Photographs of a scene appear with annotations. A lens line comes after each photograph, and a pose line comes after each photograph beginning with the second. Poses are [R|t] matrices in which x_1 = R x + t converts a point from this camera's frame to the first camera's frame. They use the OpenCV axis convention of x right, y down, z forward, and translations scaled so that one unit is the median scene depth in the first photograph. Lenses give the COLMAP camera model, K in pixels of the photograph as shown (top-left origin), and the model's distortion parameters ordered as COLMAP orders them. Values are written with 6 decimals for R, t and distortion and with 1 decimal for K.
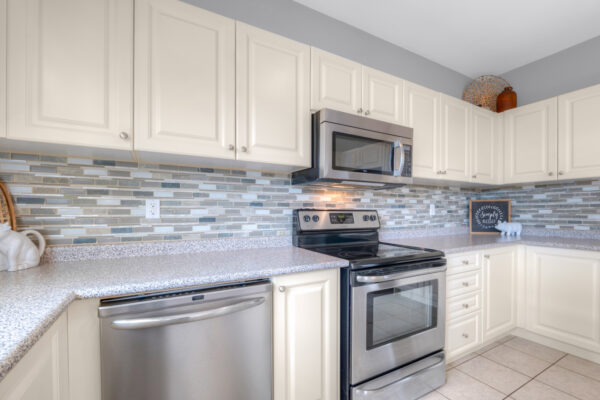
lens RADIAL K [[300.7, 0, 351.8], [0, 300.7, 212.8], [0, 0, 1]] dist [-0.007615, -0.000284]
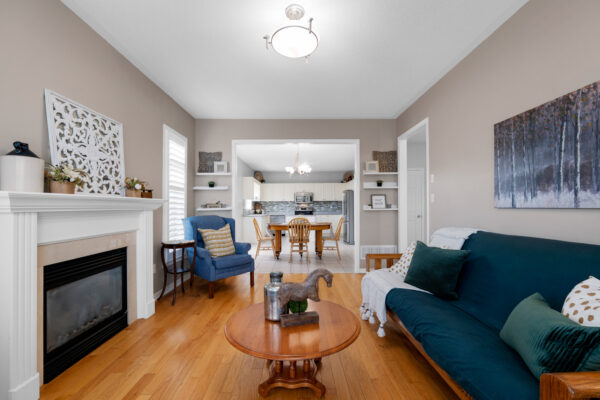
lens RADIAL K [[250.6, 0, 302.1], [0, 250.6, 204.6], [0, 0, 1]] dist [-0.015188, 0.001334]
pose [[0.854005, -0.011637, -0.520135, 2.615411], [0.003575, 0.999857, -0.016499, 0.013580], [0.520253, 0.012231, 0.853925, -3.294032]]
